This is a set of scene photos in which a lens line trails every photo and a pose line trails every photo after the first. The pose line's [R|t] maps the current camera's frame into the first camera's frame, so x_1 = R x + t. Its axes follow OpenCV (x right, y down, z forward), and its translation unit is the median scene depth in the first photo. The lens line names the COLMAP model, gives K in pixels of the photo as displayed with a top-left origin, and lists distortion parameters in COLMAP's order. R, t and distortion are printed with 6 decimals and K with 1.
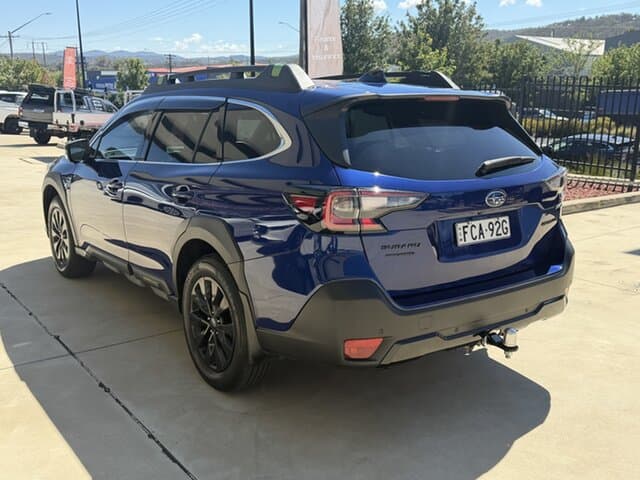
lens RADIAL K [[626.6, 0, 320.0], [0, 626.6, 240.0], [0, 0, 1]] dist [0.111083, -0.210084]
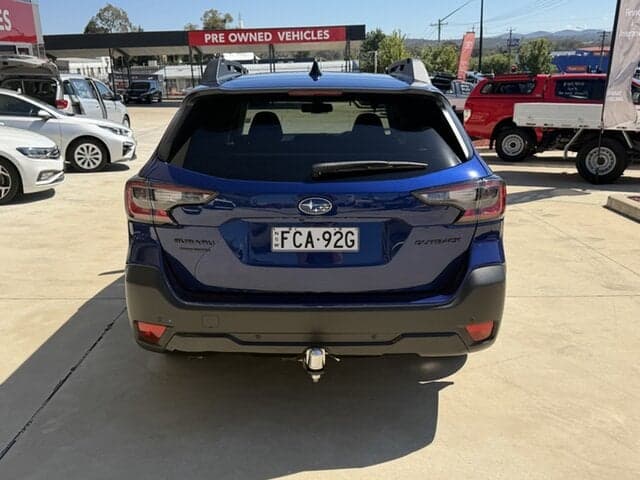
lens RADIAL K [[626.6, 0, 320.0], [0, 626.6, 240.0], [0, 0, 1]] dist [0.111083, -0.210084]
pose [[0.808053, 0.131471, -0.574252, 0.795106], [-0.115893, 0.991207, 0.063851, -0.073634], [0.577597, 0.014957, 0.816185, 0.261665]]
